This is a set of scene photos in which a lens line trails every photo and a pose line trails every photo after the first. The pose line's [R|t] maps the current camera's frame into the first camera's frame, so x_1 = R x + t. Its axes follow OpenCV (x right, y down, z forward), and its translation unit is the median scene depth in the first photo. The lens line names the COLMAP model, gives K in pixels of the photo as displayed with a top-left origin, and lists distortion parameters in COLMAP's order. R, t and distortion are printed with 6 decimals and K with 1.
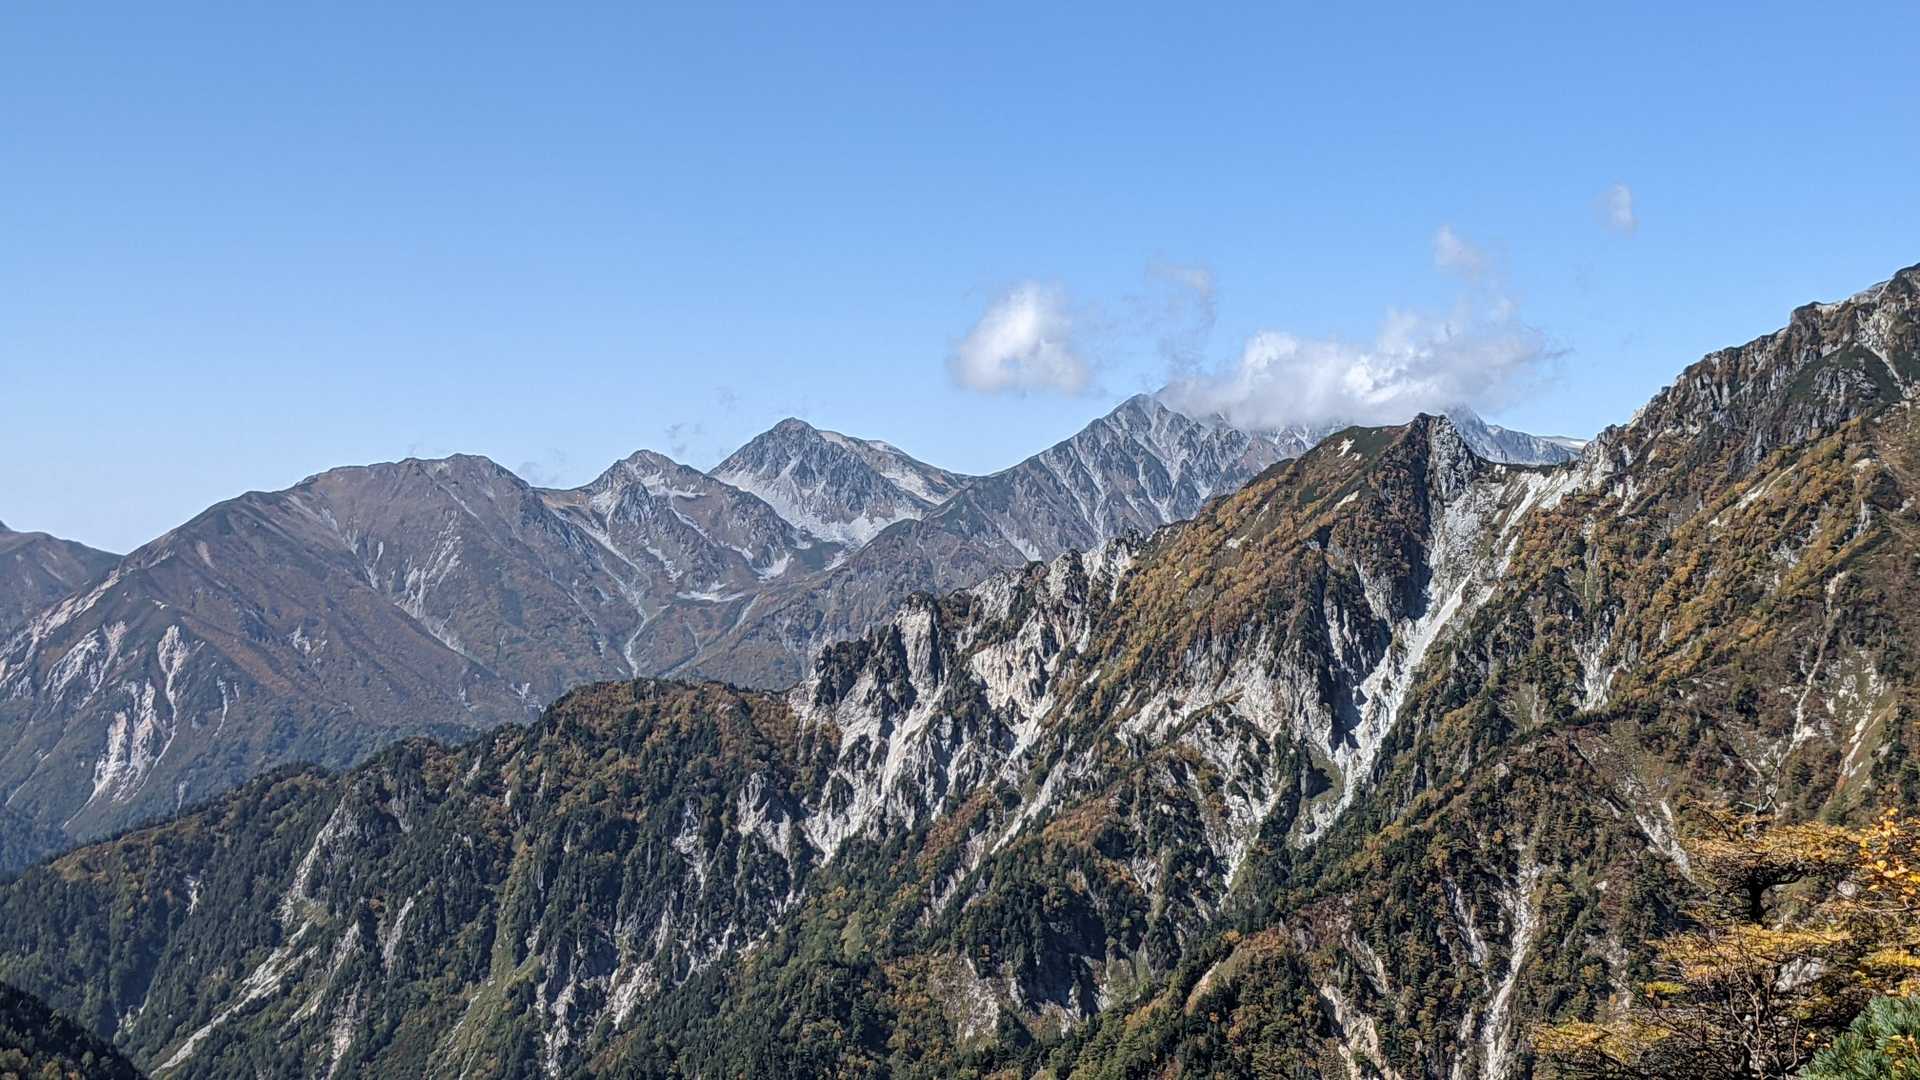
lens RADIAL K [[3025.4, 0, 960.0], [0, 3025.4, 540.0], [0, 0, 1]] dist [0.120459, -0.081393]
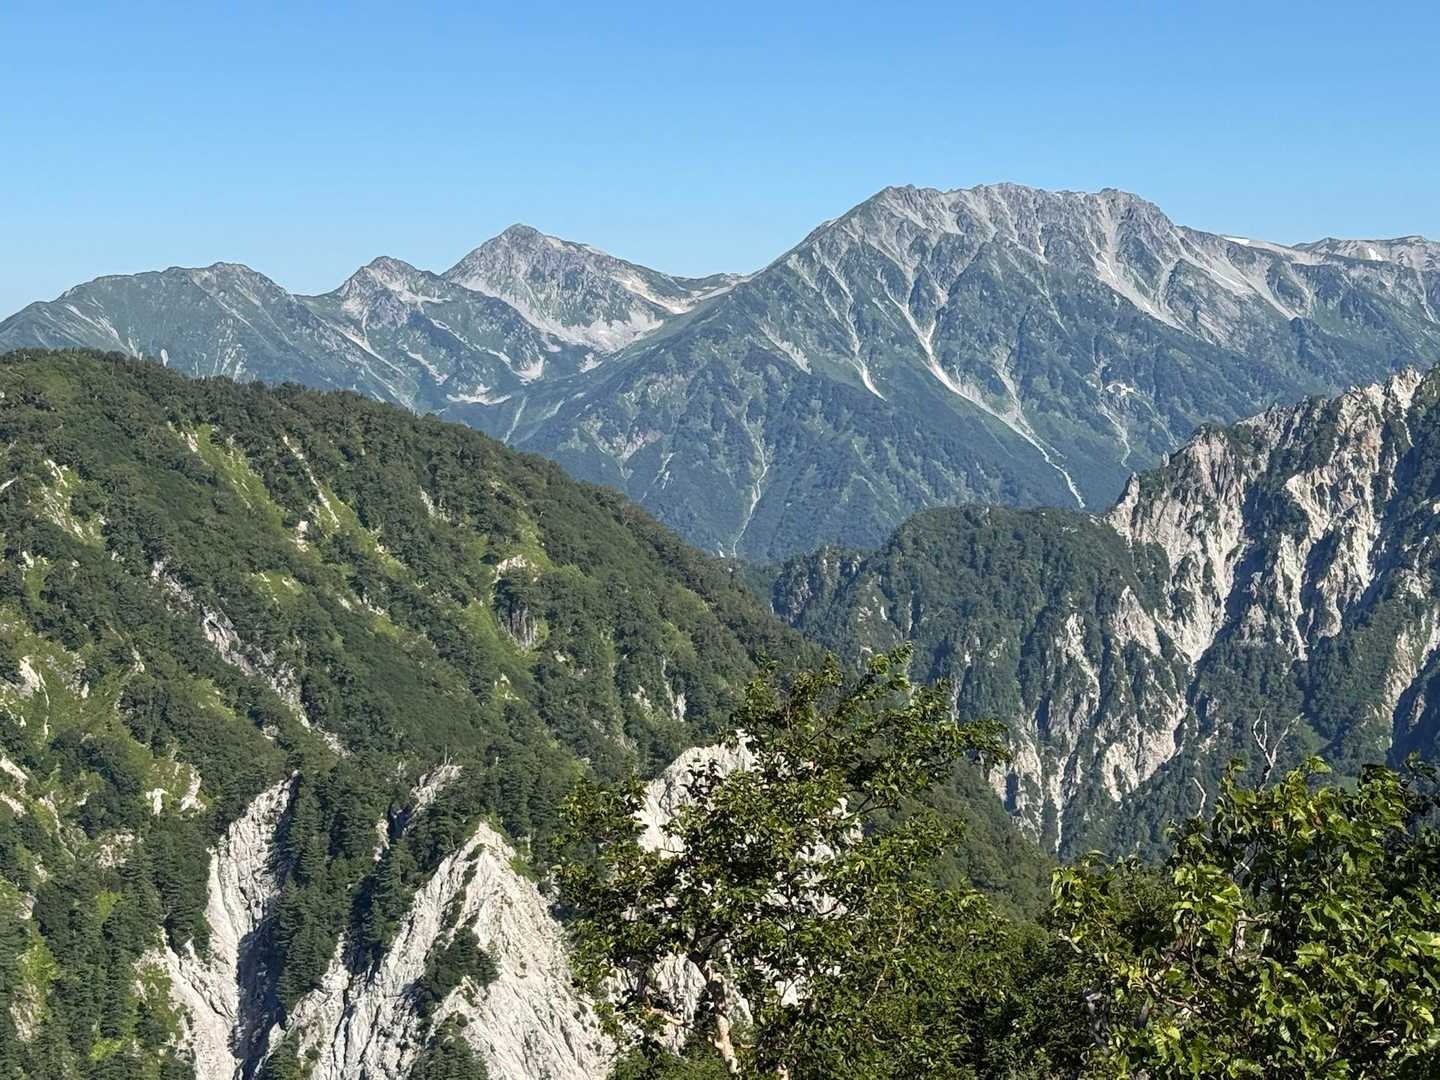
lens RADIAL K [[2979.8, 0, 682.3], [0, 2979.8, 572.5], [0, 0, 1]] dist [0.203164, -0.142351]
pose [[0.993694, -0.019175, 0.110478, -0.343106], [0.009650, 0.996239, 0.086108, -0.026388], [-0.111713, -0.084499, 0.990141, -0.092764]]
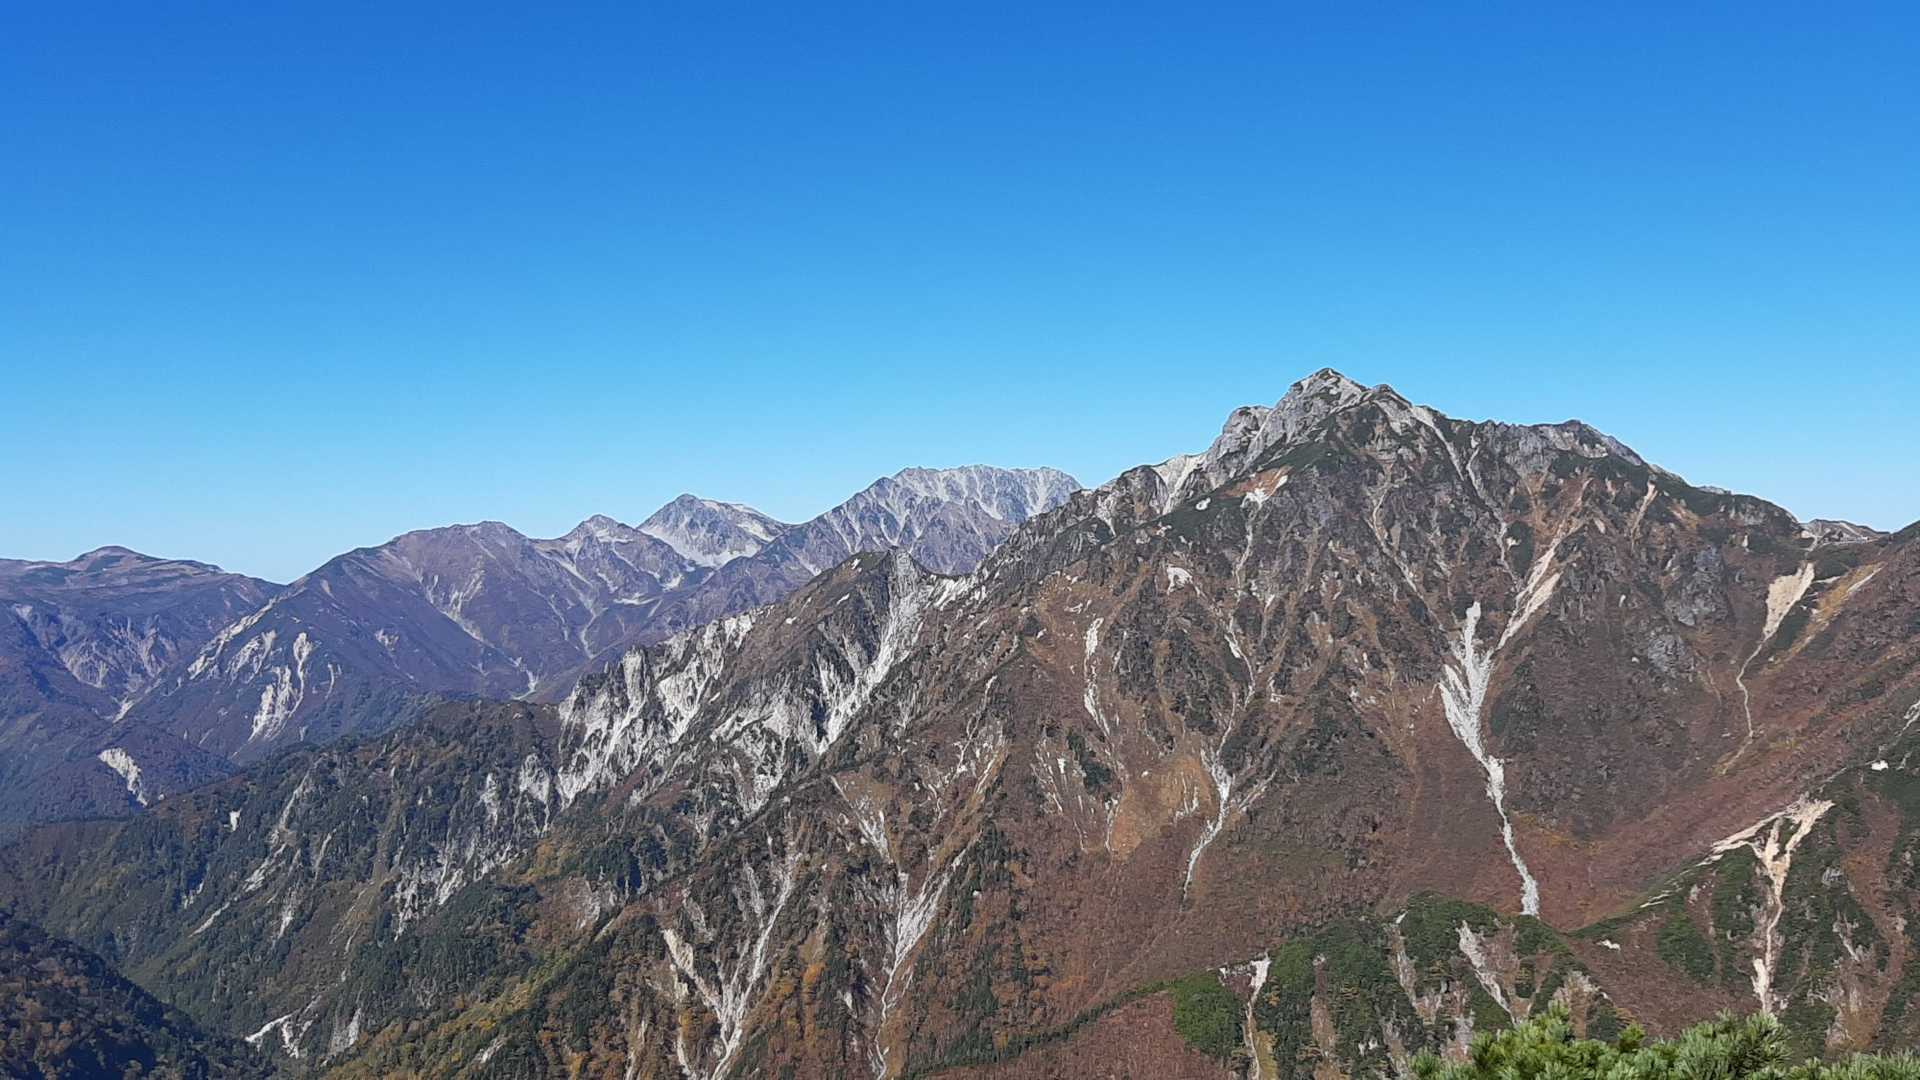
lens RADIAL K [[1759.2, 0, 960.0], [0, 1759.2, 540.0], [0, 0, 1]] dist [0.096208, -0.186097]
pose [[0.997913, -0.025116, 0.059489, 0.119445], [0.024839, 0.999677, 0.005391, -0.045619], [-0.059605, -0.003902, 0.998214, -0.040932]]
